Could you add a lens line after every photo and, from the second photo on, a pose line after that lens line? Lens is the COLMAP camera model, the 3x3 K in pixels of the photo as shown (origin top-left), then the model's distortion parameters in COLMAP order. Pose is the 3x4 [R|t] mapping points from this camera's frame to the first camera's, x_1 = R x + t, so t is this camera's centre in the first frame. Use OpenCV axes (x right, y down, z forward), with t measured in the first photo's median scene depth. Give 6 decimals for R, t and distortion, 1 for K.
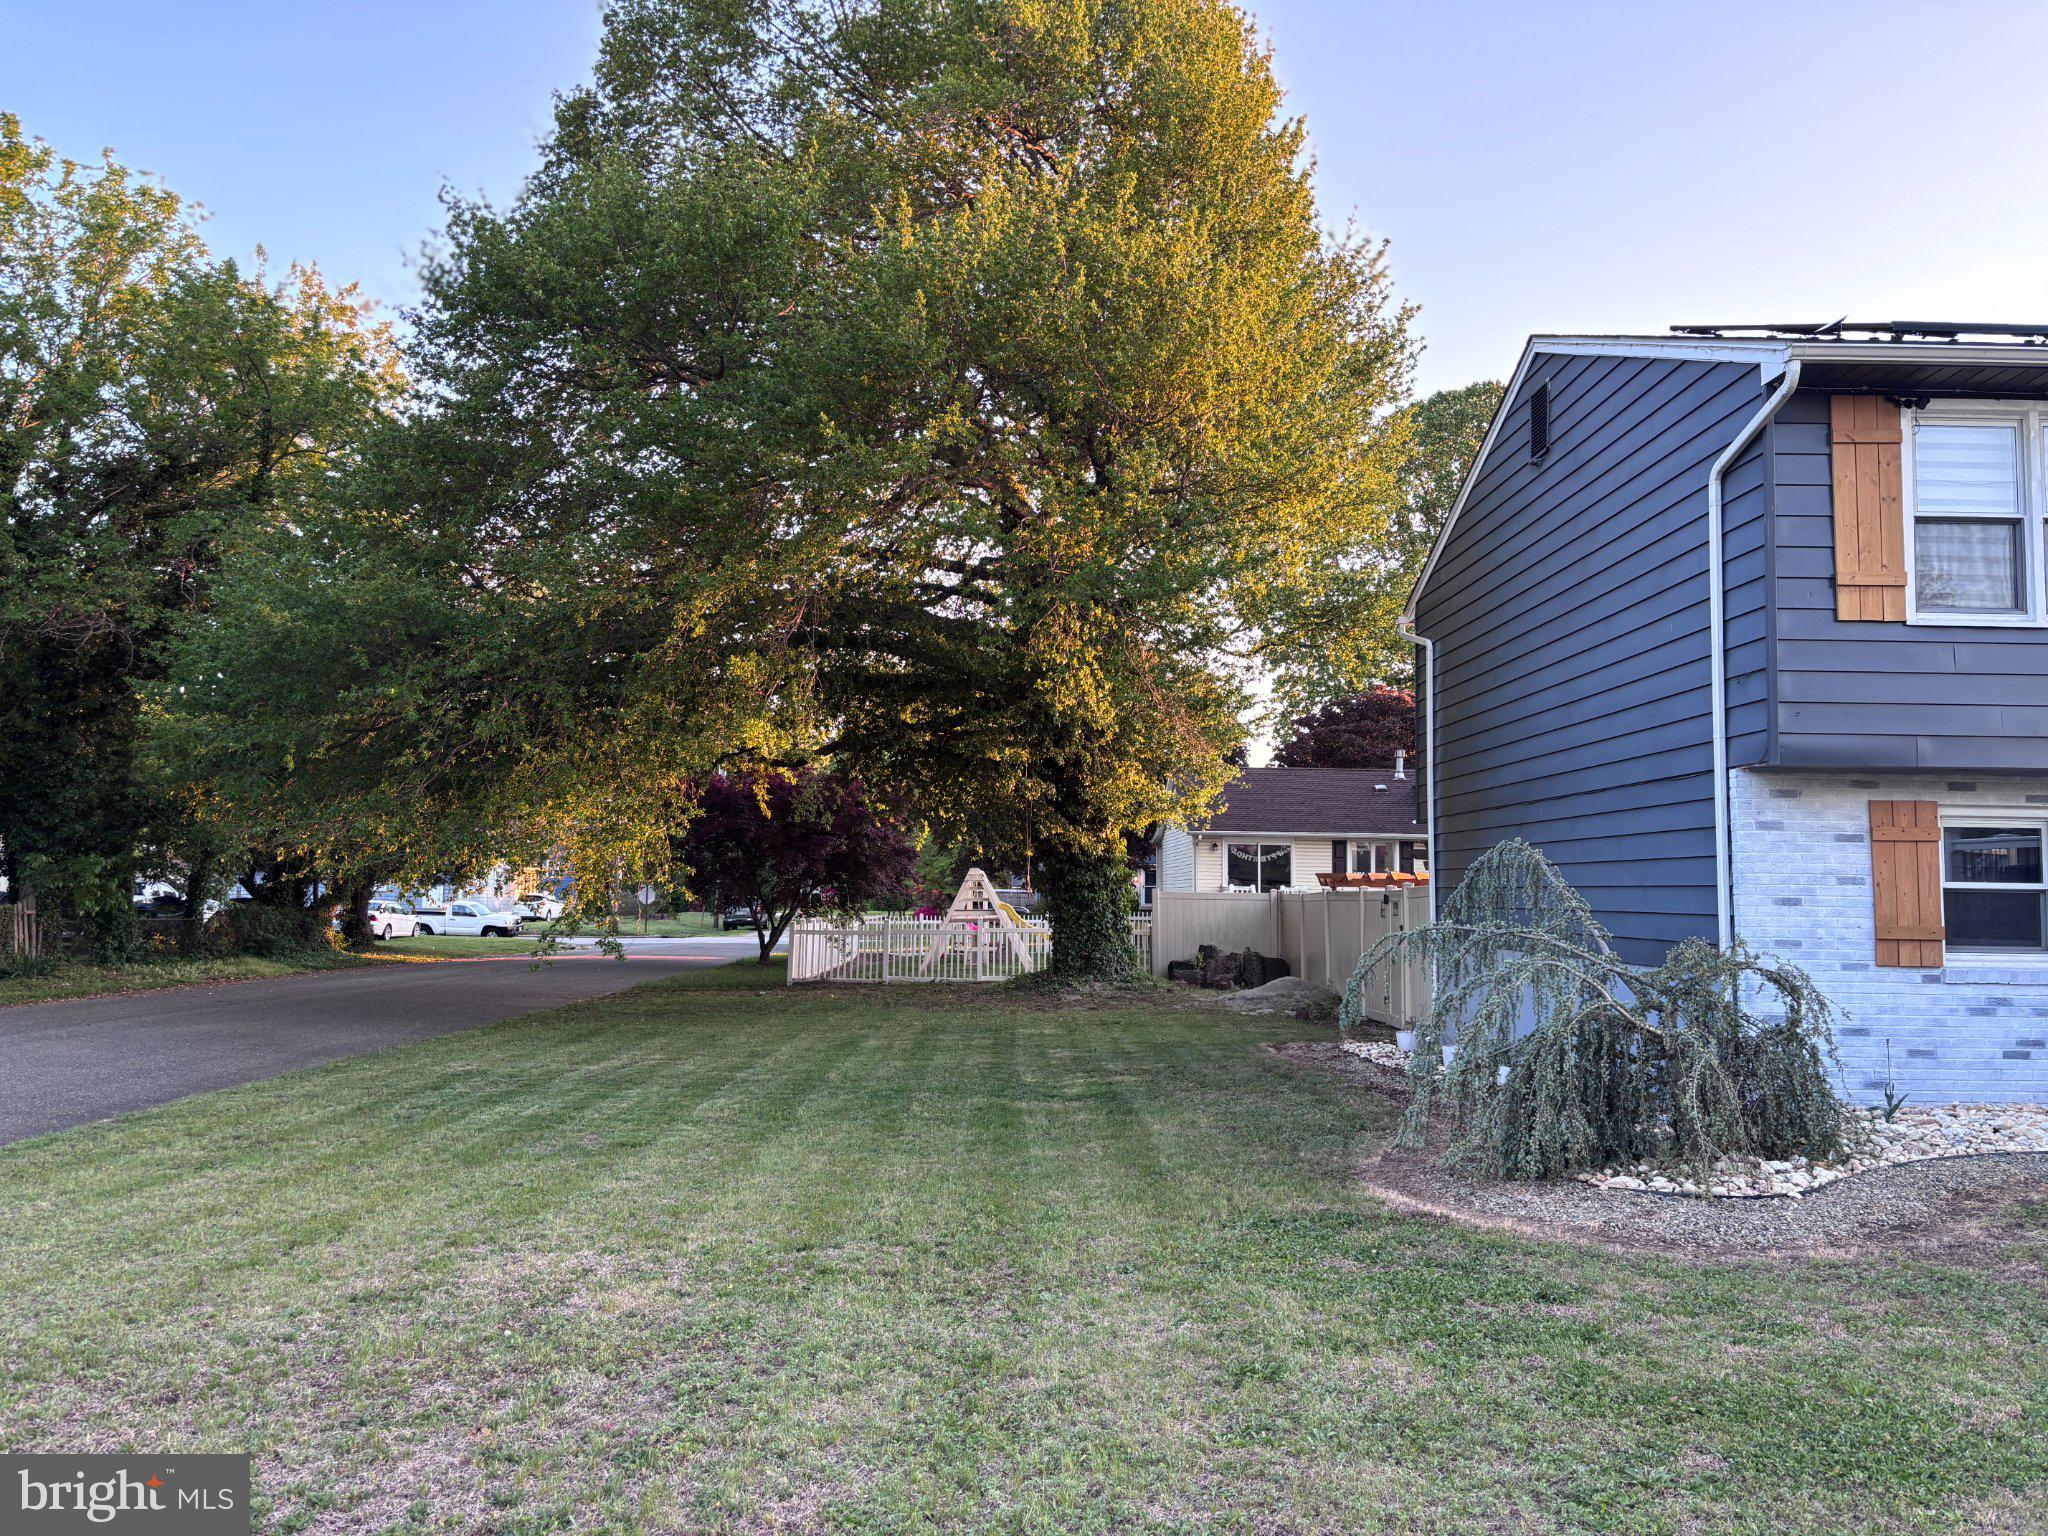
lens RADIAL K [[1529.0, 0, 1030.6], [0, 1529.0, 751.4], [0, 0, 1]] dist [0.046286, -0.010522]
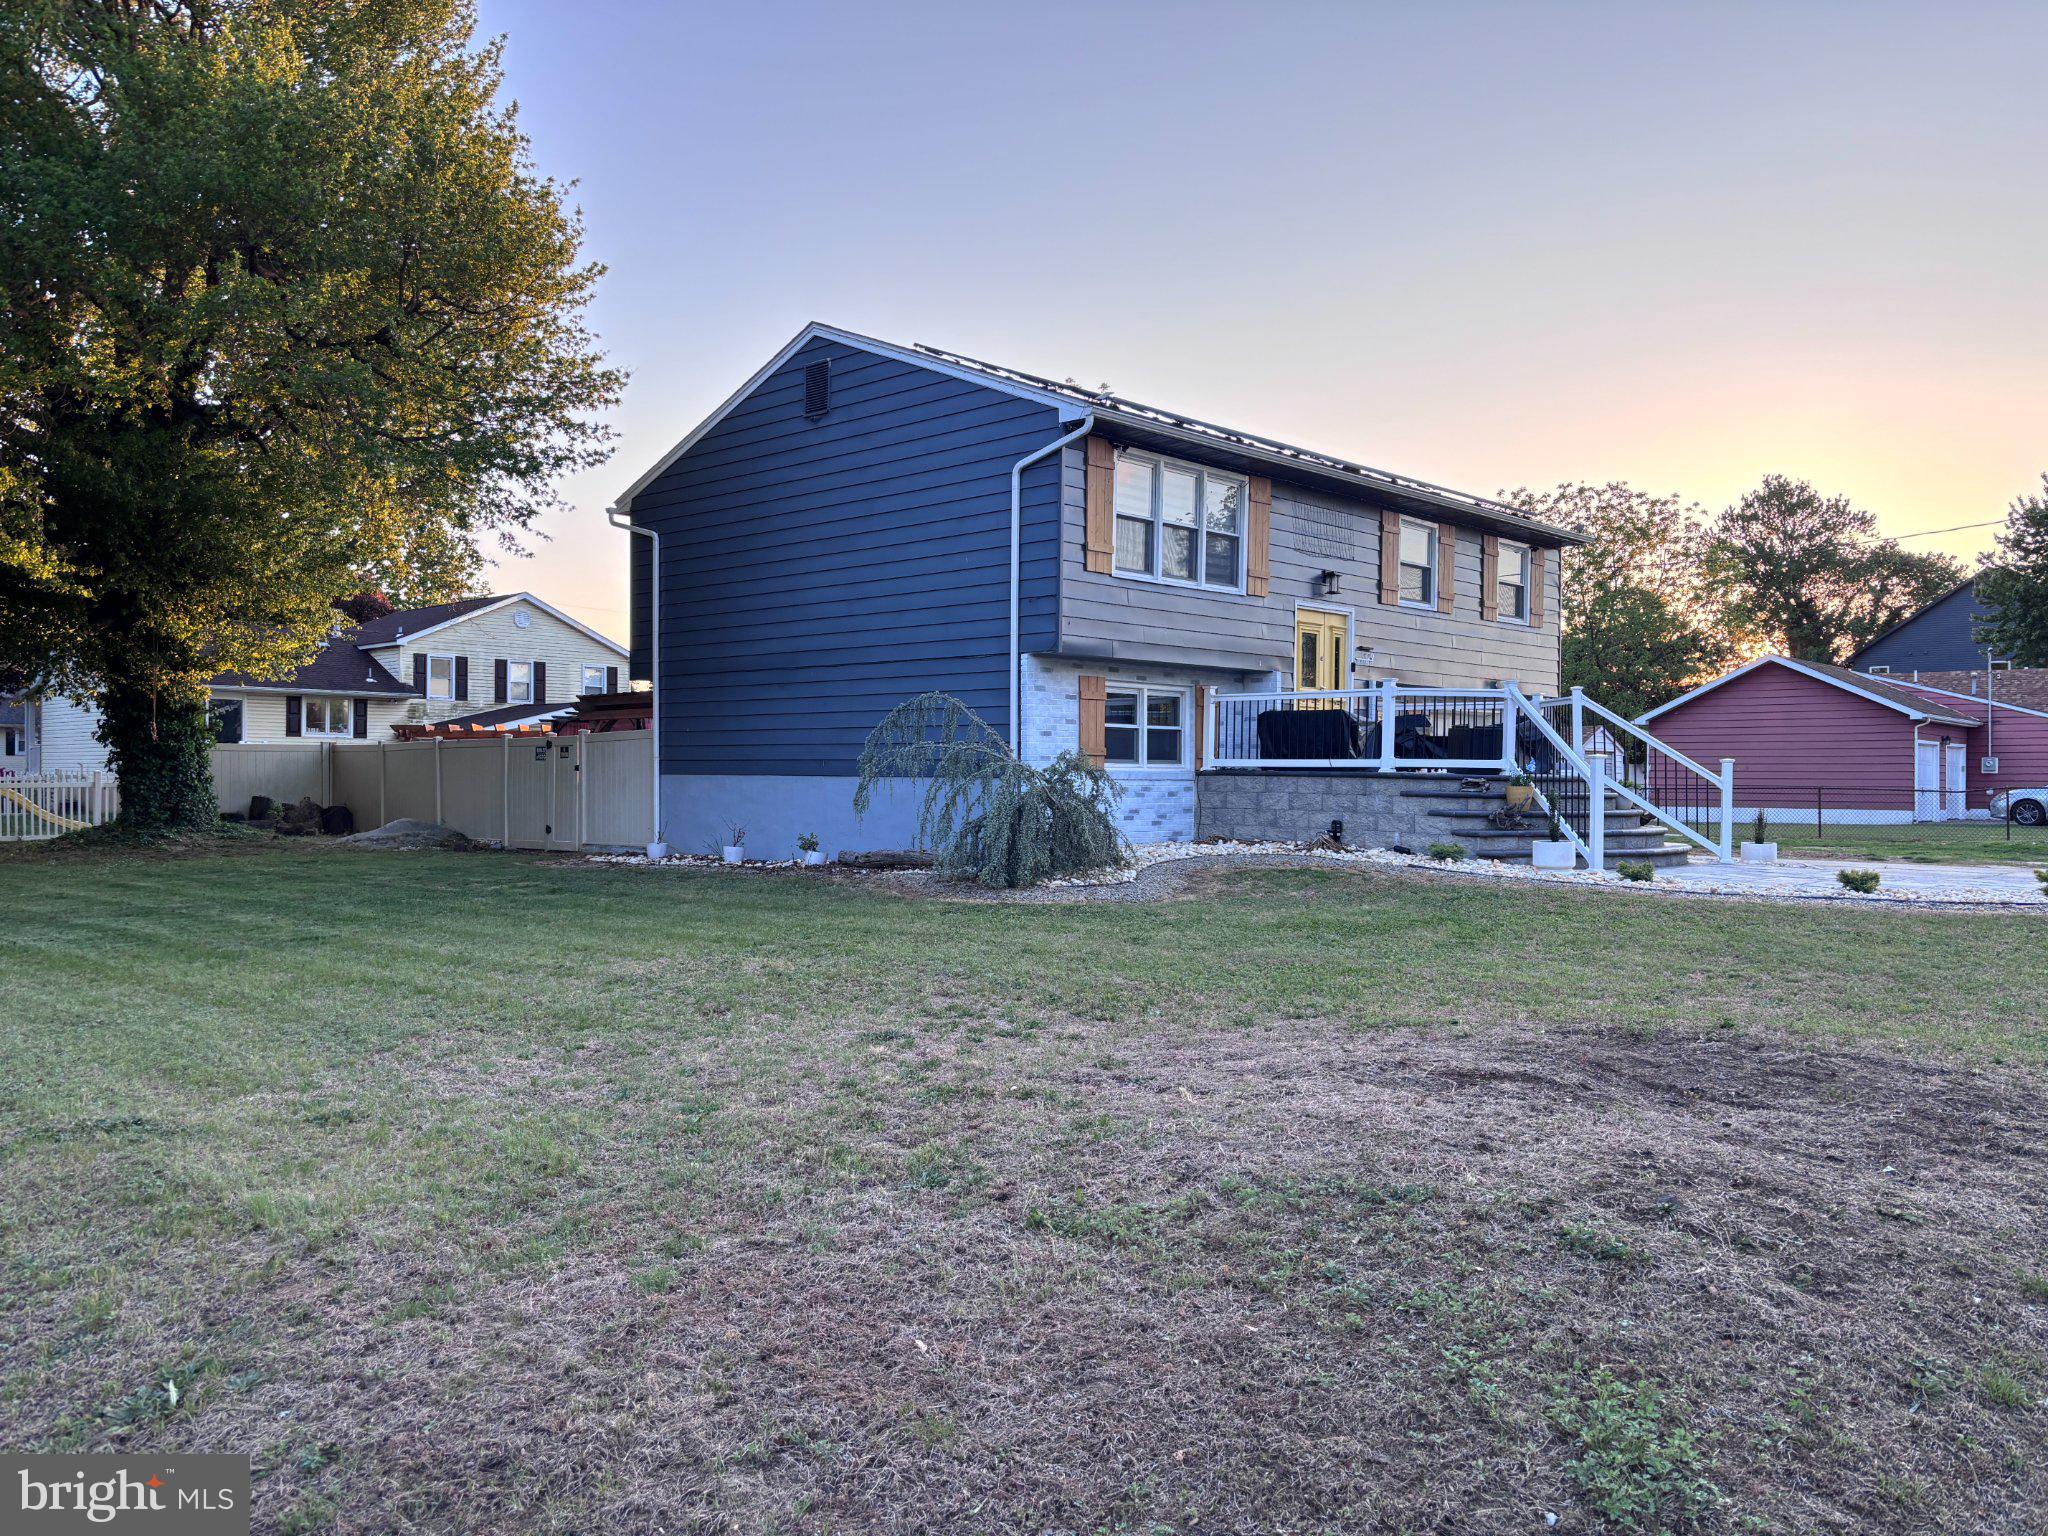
lens RADIAL K [[1529.0, 0, 1014.4], [0, 1529.0, 780.0], [0, 0, 1]] dist [0.046286, -0.010522]
pose [[0.696818, -0.012600, 0.717137, -0.732488], [-0.061920, 0.995056, 0.077649, 0.019566], [-0.714570, -0.098512, 0.692593, -0.137906]]
